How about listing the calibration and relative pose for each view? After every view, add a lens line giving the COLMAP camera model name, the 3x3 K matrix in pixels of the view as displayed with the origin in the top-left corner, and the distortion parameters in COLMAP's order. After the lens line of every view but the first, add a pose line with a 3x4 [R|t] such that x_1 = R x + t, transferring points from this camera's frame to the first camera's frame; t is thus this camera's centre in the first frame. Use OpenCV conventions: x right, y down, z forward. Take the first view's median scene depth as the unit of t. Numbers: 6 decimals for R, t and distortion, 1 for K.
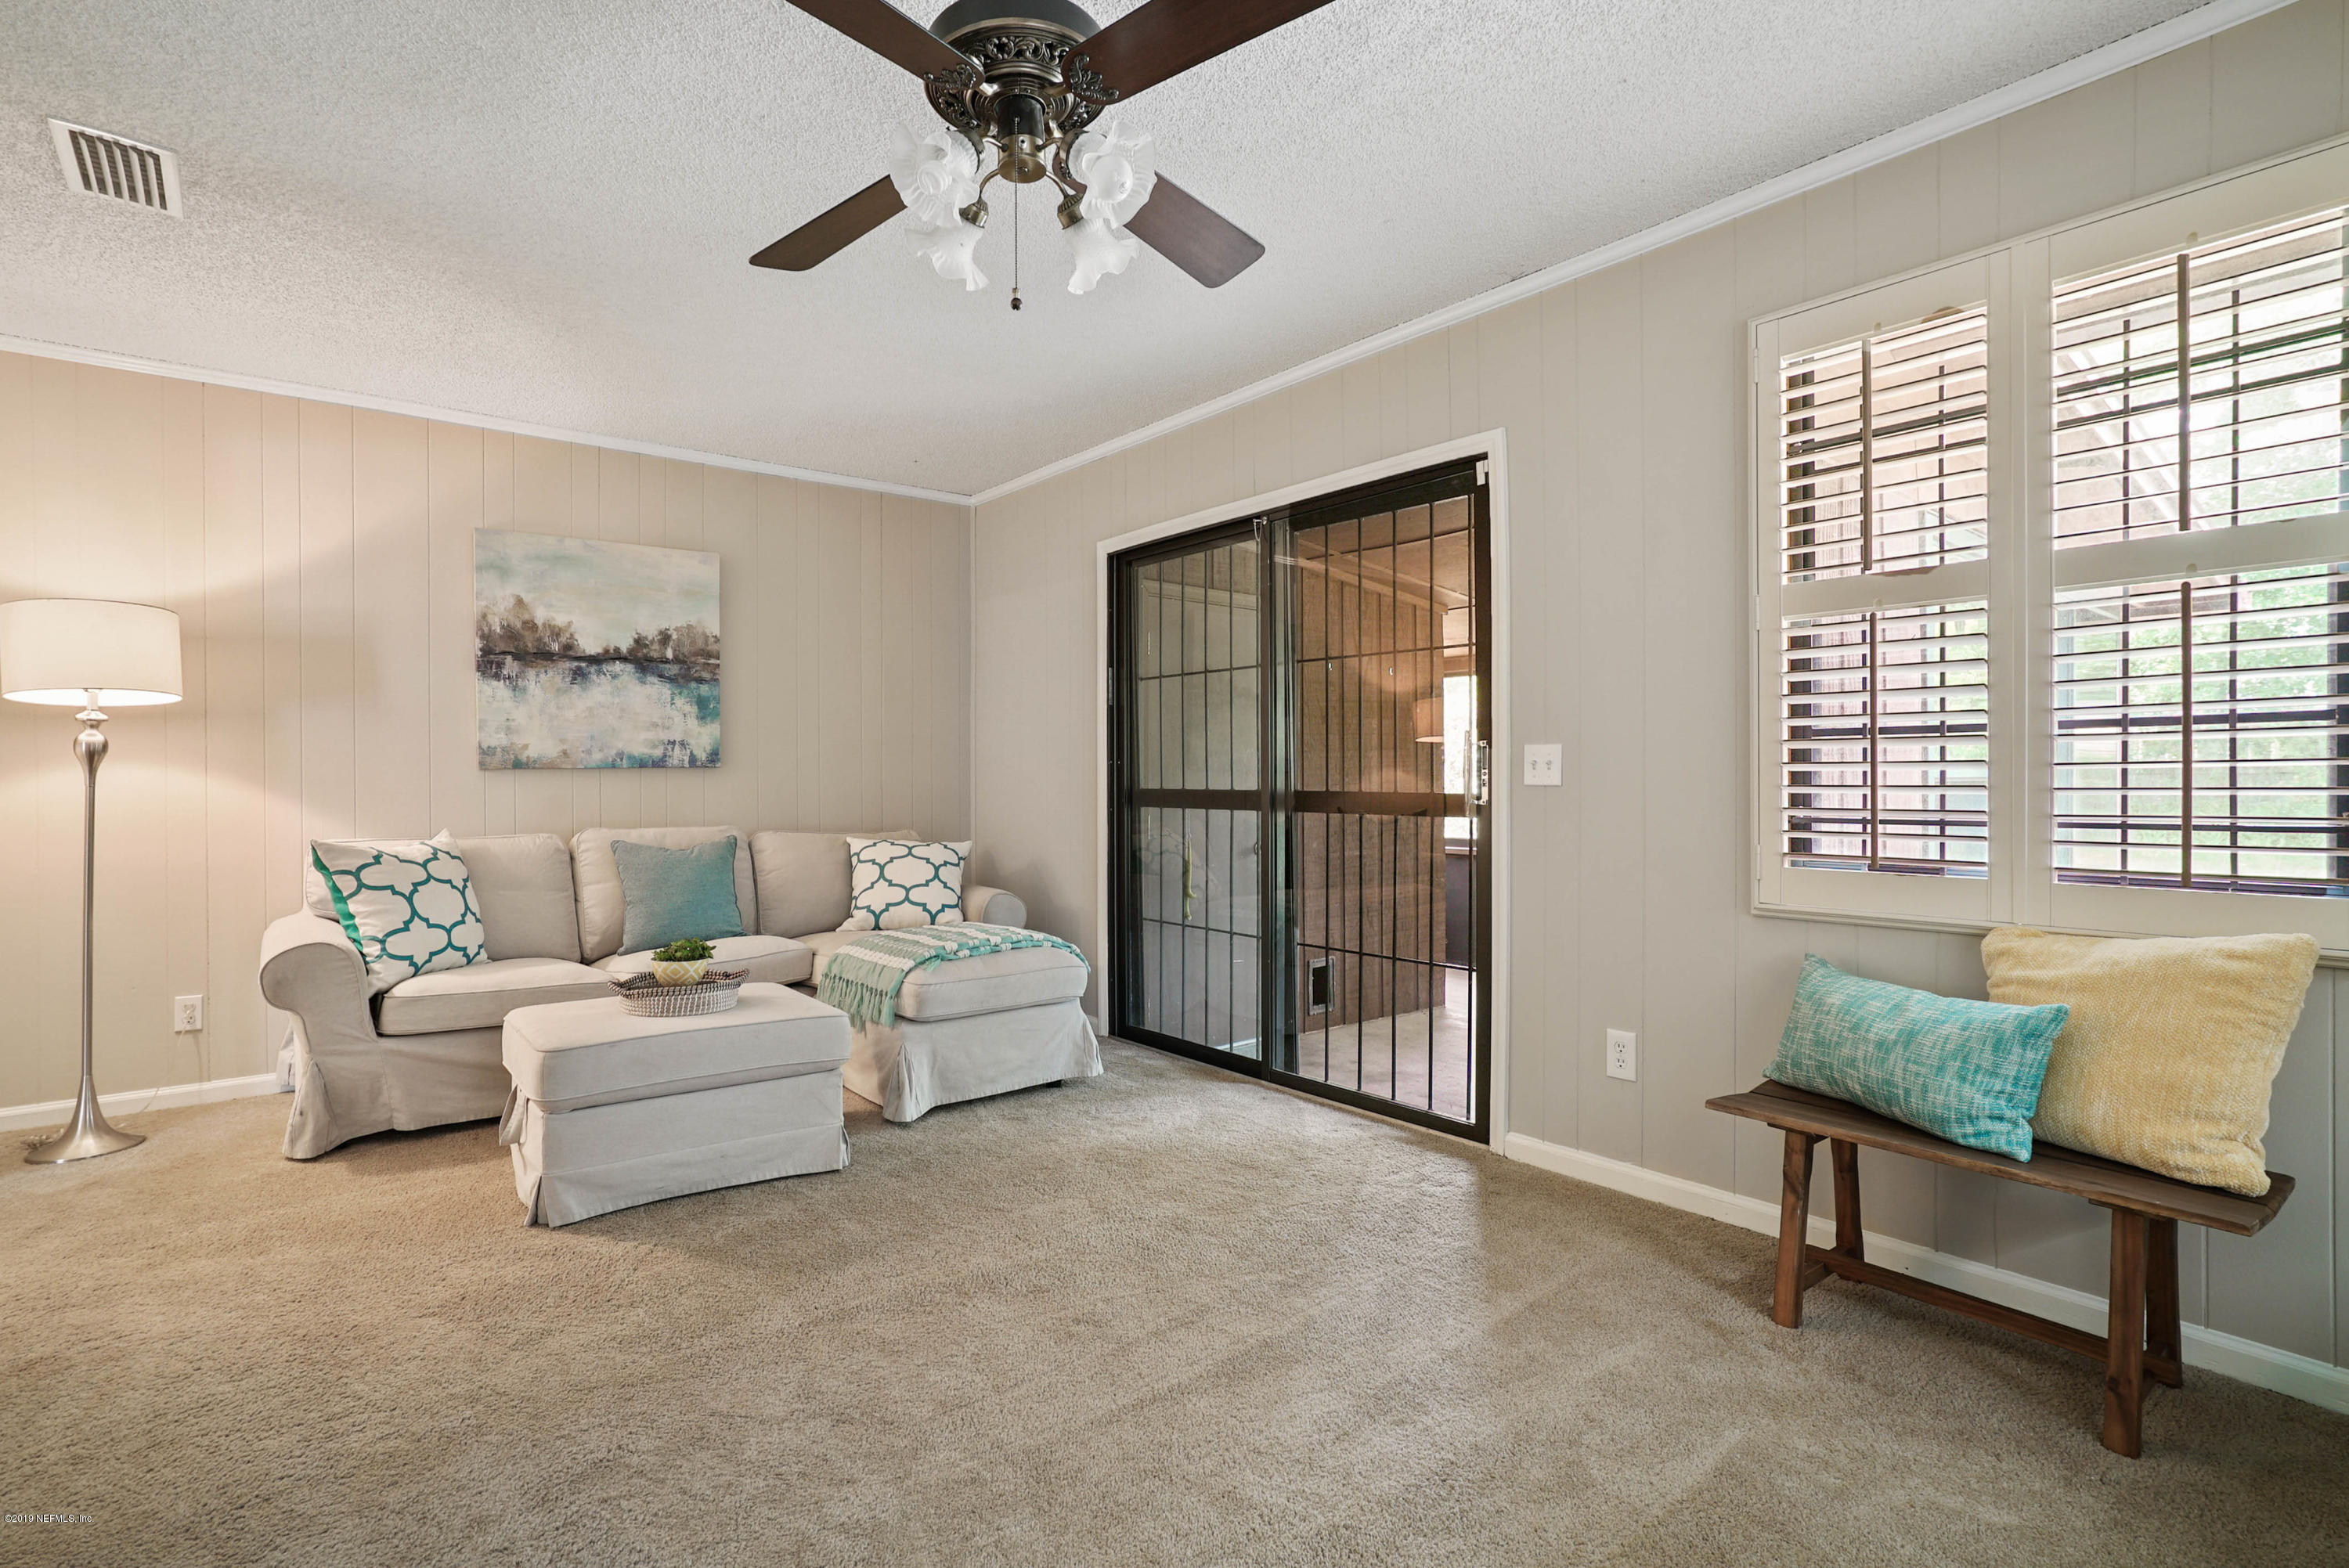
lens RADIAL K [[1092.6, 0, 1168.6], [0, 1092.6, 791.8], [0, 0, 1]] dist [-0.044799, 0.012941]
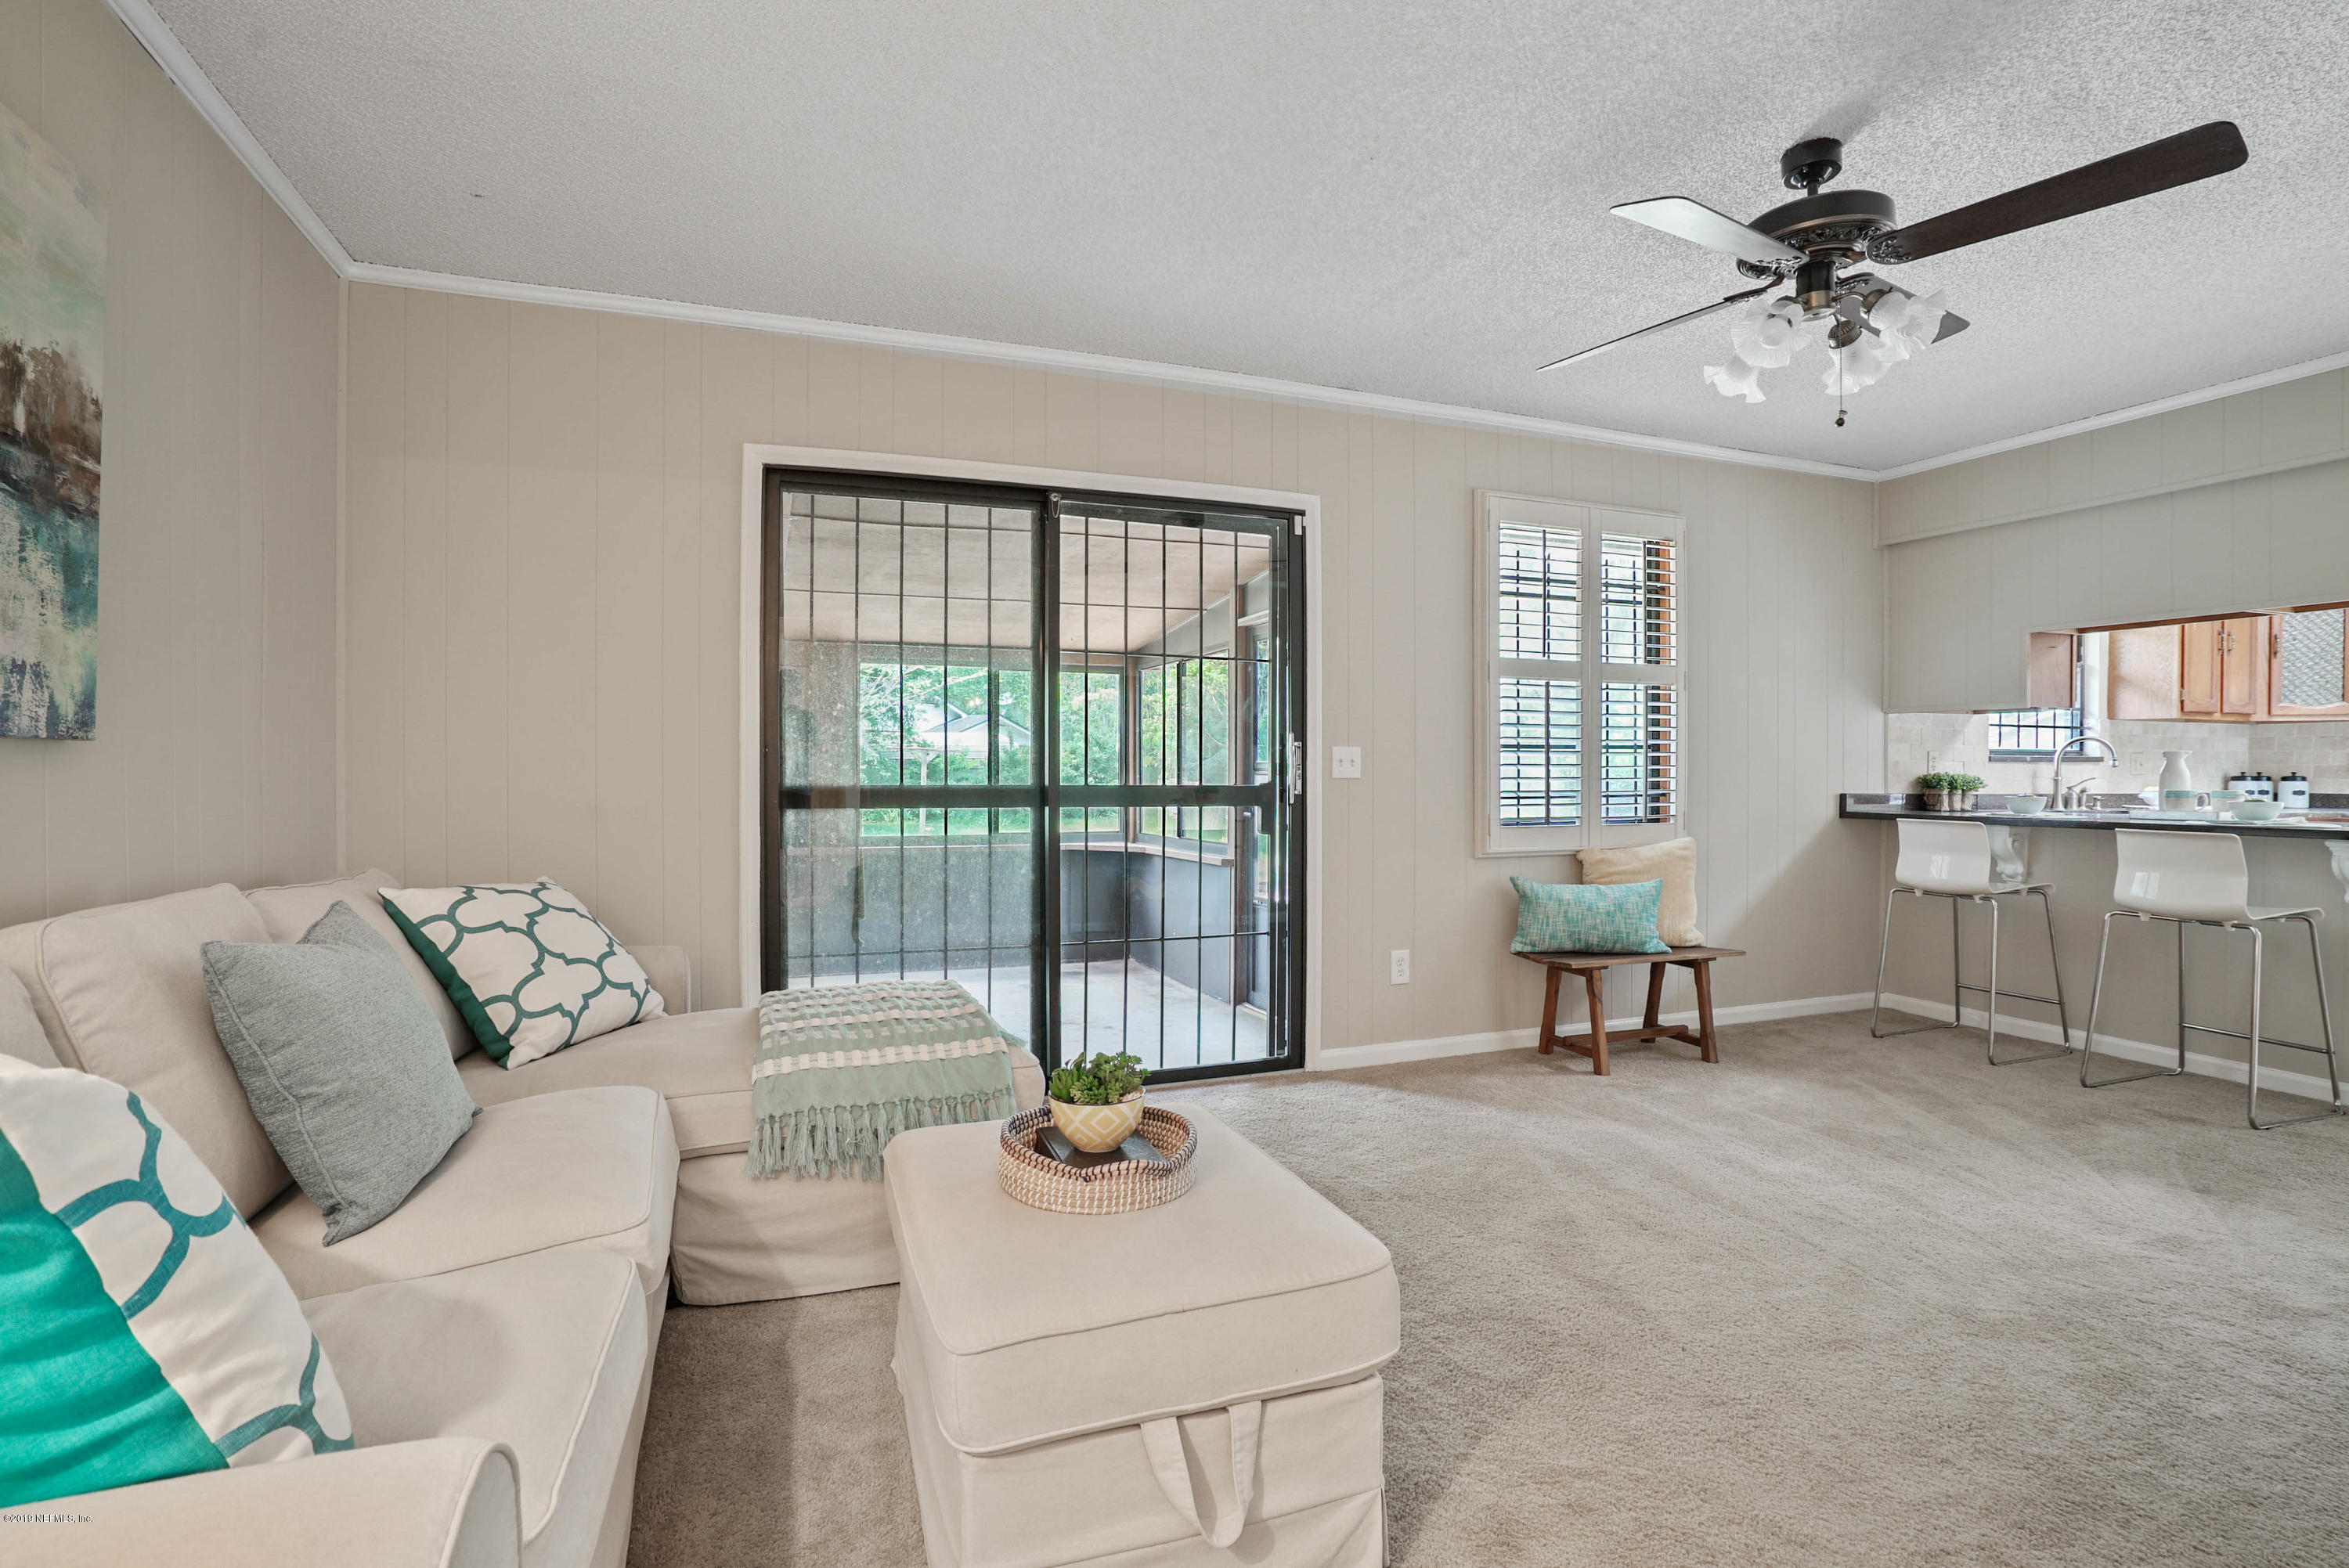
lens RADIAL K [[1092.6, 0, 1133.8], [0, 1092.6, 792.0], [0, 0, 1]] dist [-0.044799, 0.012941]
pose [[0.333092, -0.014061, 0.942789, -0.896464], [0.010796, 0.999880, 0.011098, -0.006325], [-0.942832, 0.006482, 0.333204, 0.727201]]
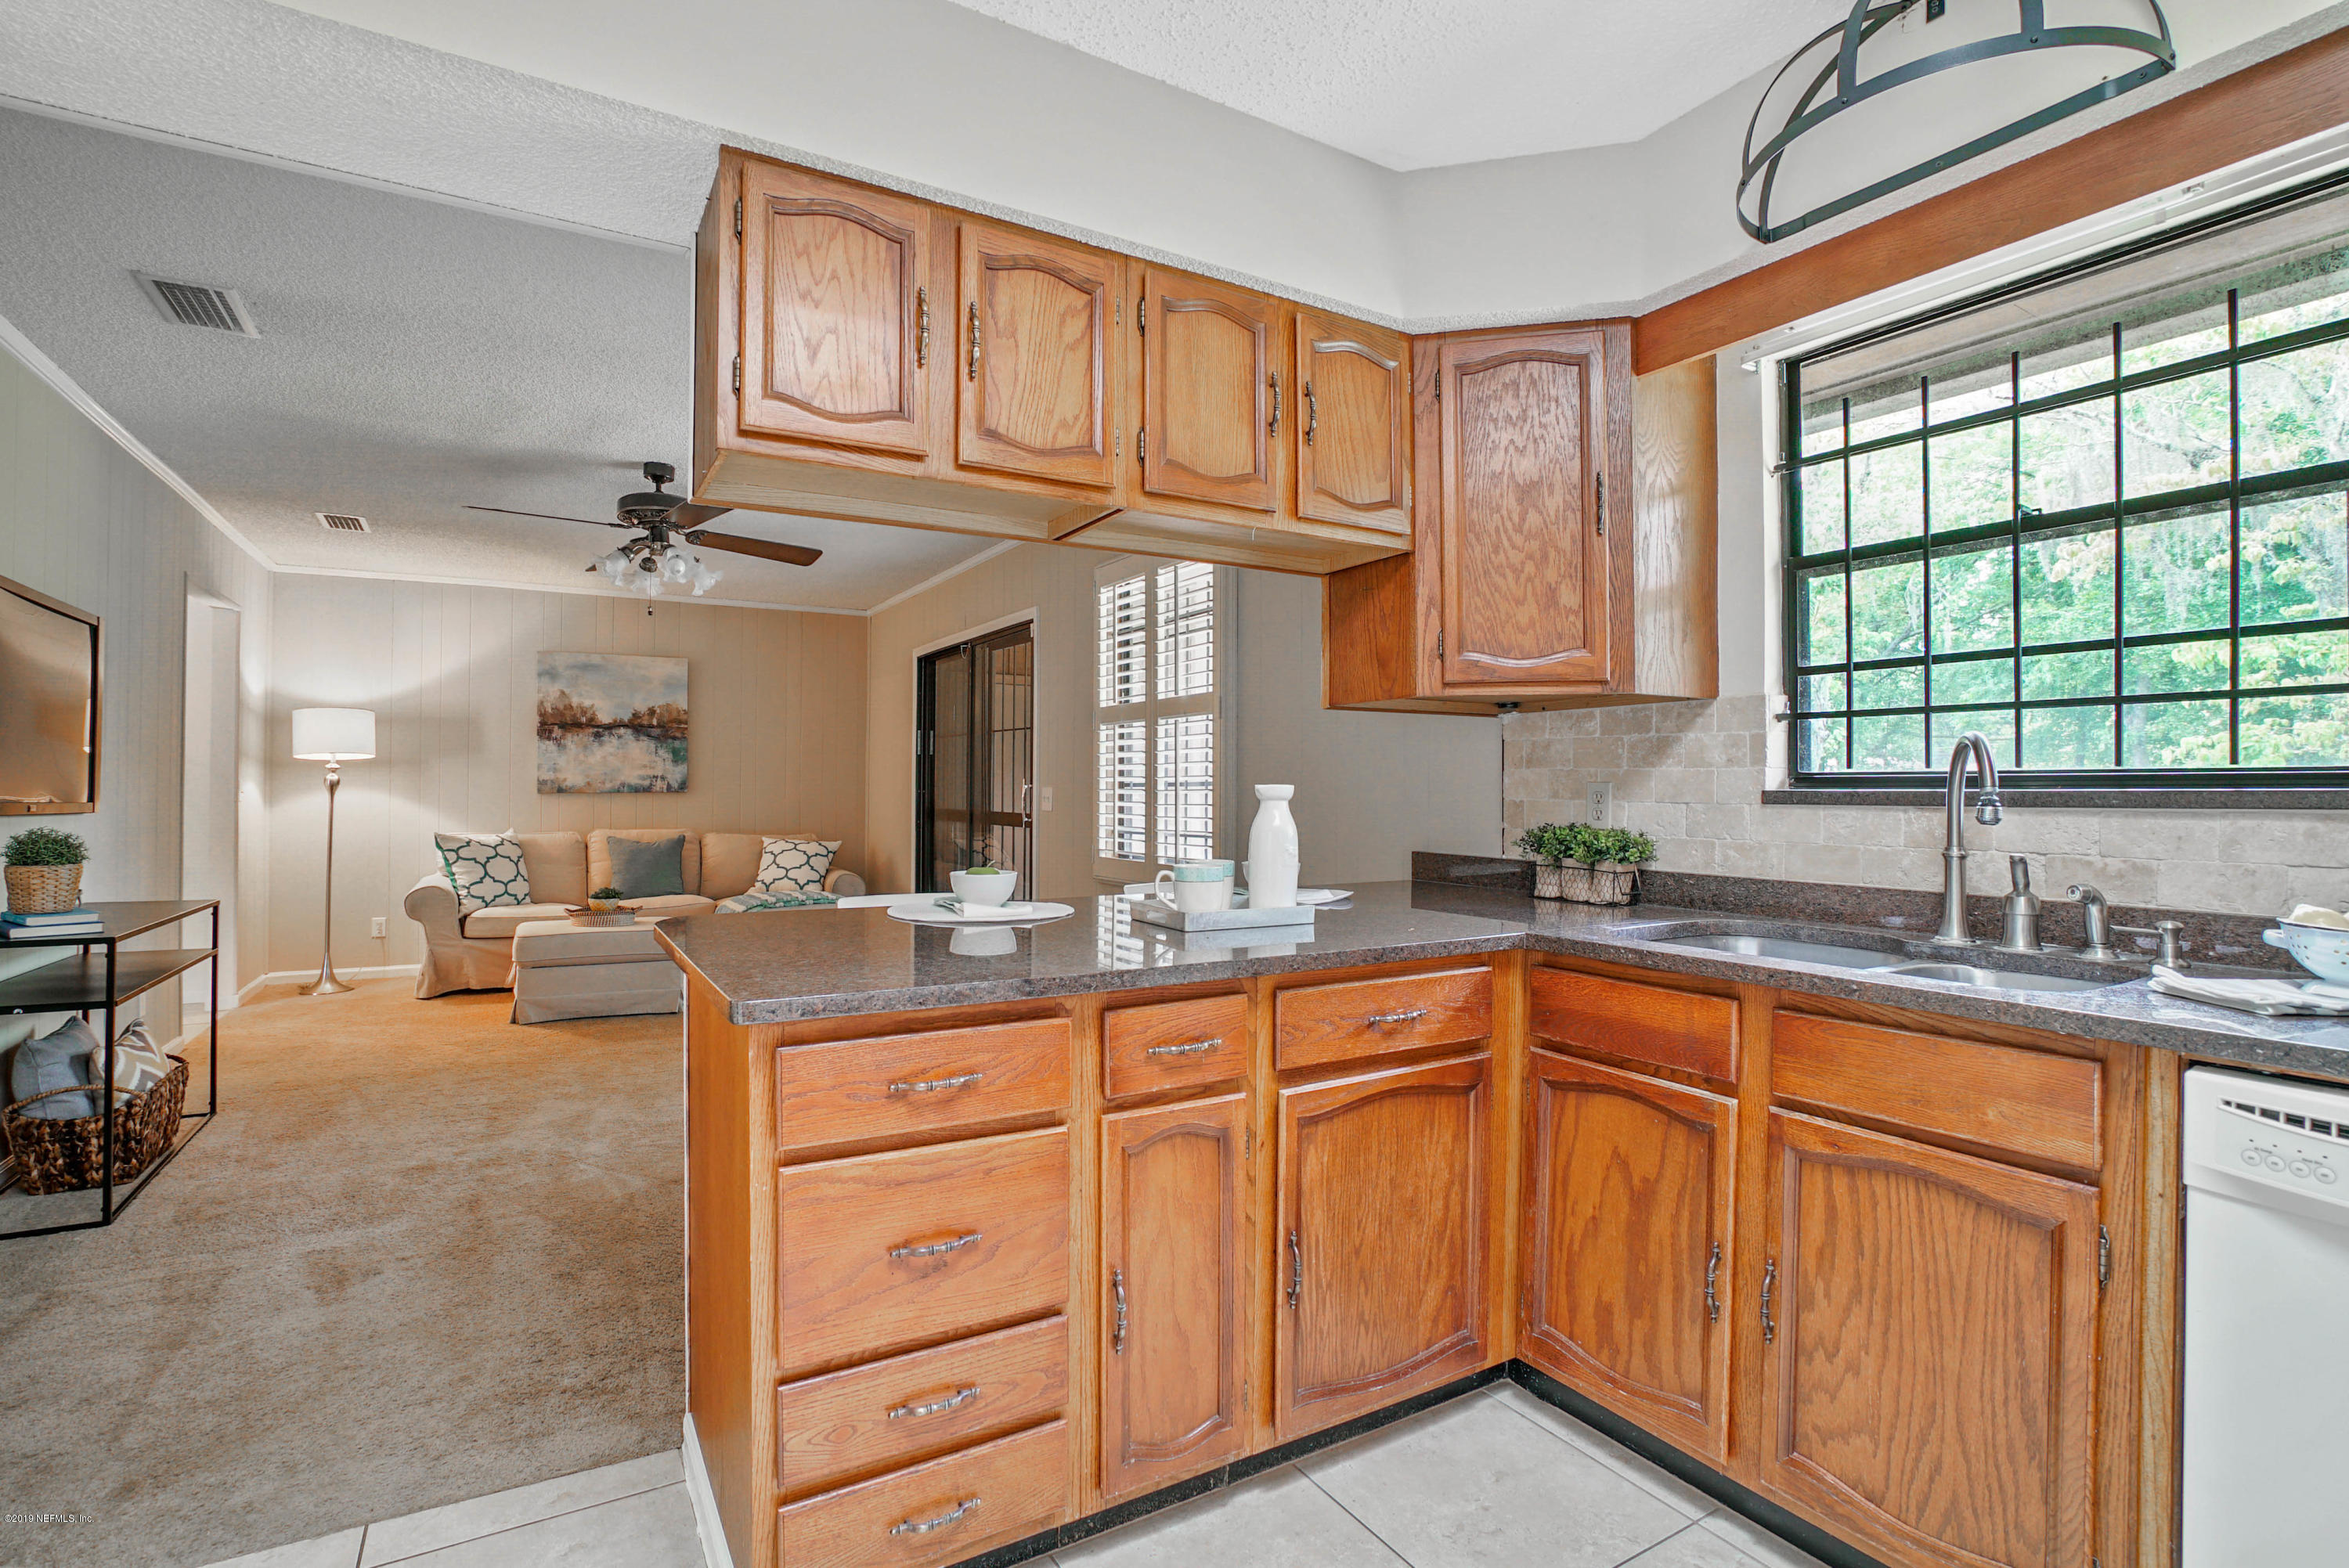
lens RADIAL K [[1092.6, 0, 1167.4], [0, 1092.6, 779.8], [0, 0, 1]] dist [-0.044799, 0.012941]
pose [[0.989259, 0.004959, -0.146087, 0.715574], [-0.008161, 0.999739, -0.021329, -0.017240], [0.145943, 0.022292, 0.989042, -0.650997]]
